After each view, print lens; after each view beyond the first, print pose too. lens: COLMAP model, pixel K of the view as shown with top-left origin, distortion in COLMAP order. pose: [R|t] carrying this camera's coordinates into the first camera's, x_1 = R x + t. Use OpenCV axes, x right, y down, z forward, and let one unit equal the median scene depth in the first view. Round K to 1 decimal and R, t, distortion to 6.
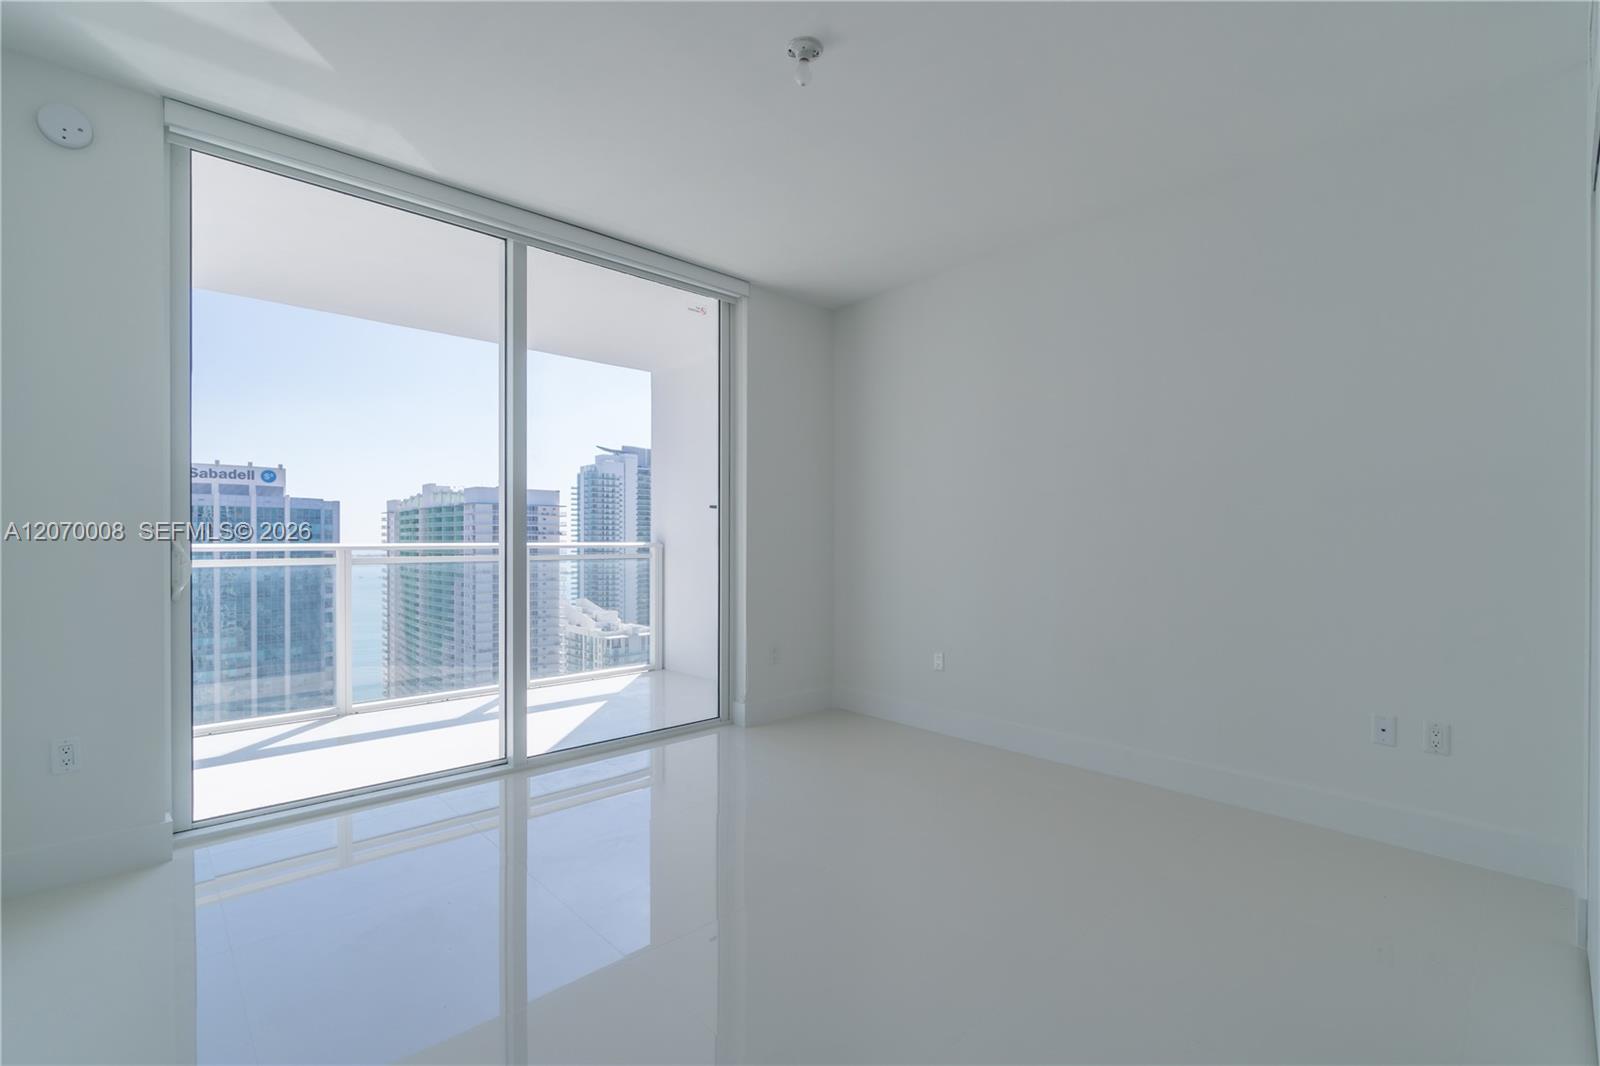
lens RADIAL K [[674.4, 0, 812.7], [0, 674.4, 538.1], [0, 0, 1]] dist [-0.007832, 0.000030]
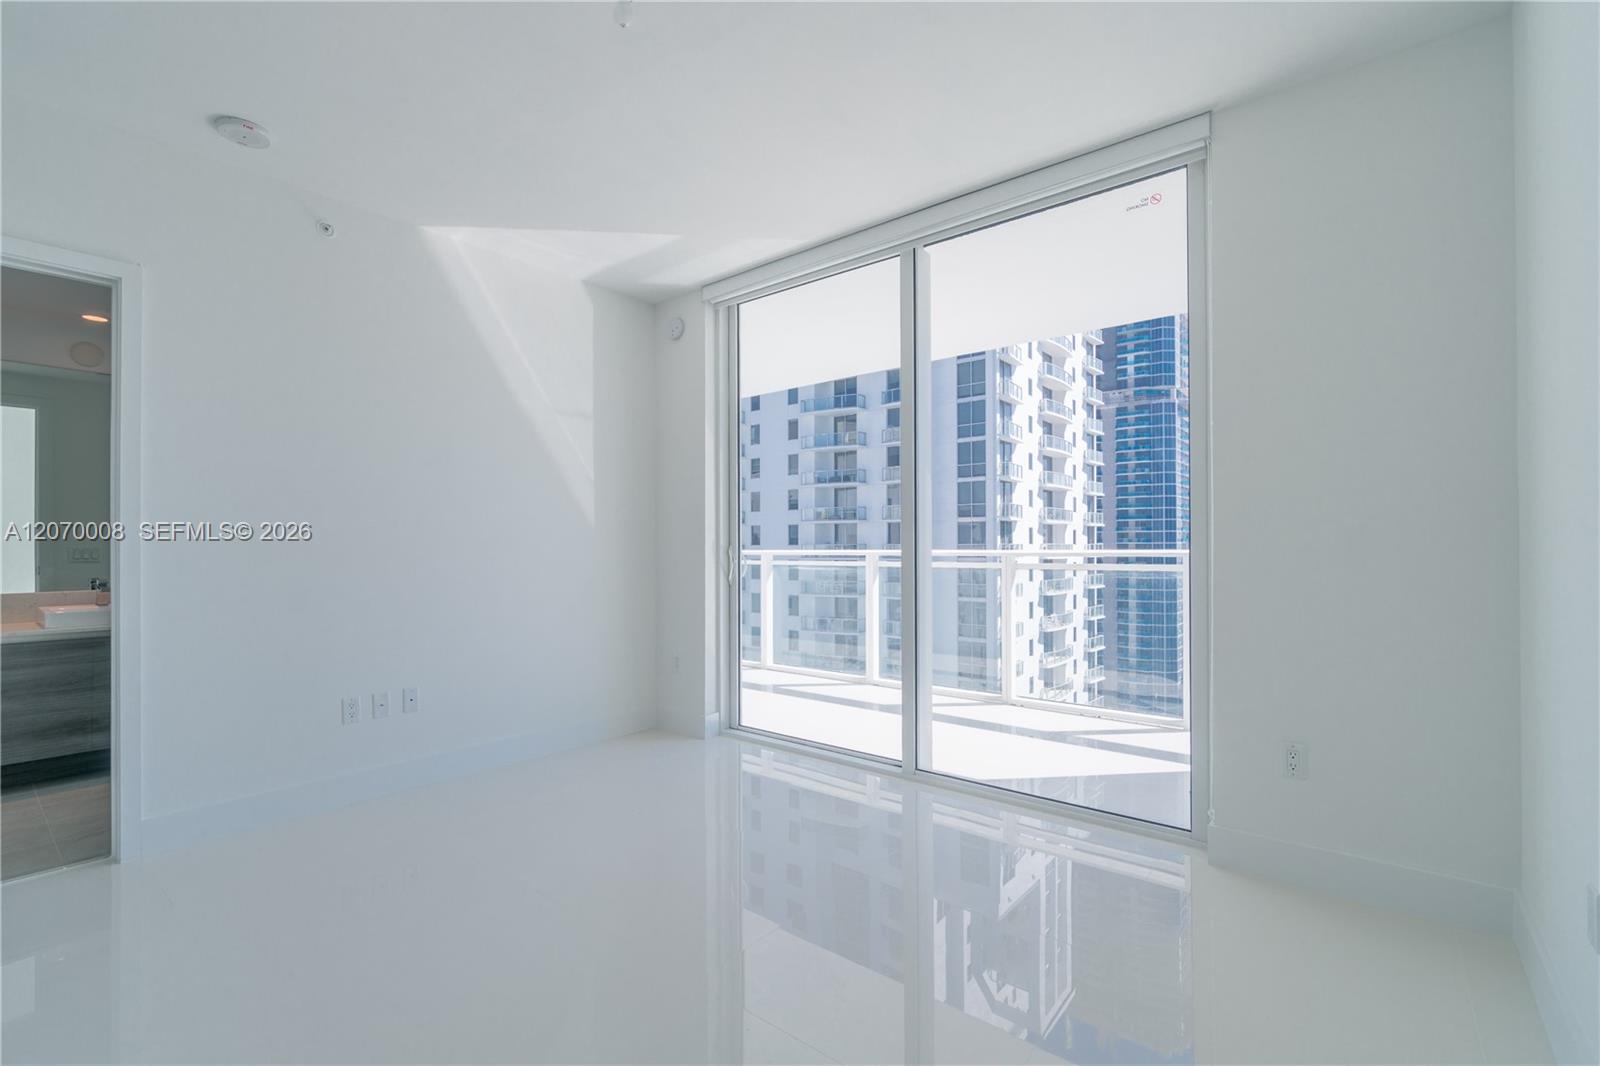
lens RADIAL K [[674.4, 0, 749.3], [0, 674.4, 538.9], [0, 0, 1]] dist [-0.007832, 0.000030]
pose [[0.129847, -0.012762, -0.991452, 0.484993], [0.005959, 0.999909, -0.012090, 0.000518], [0.991516, -0.004338, 0.129912, 0.582778]]
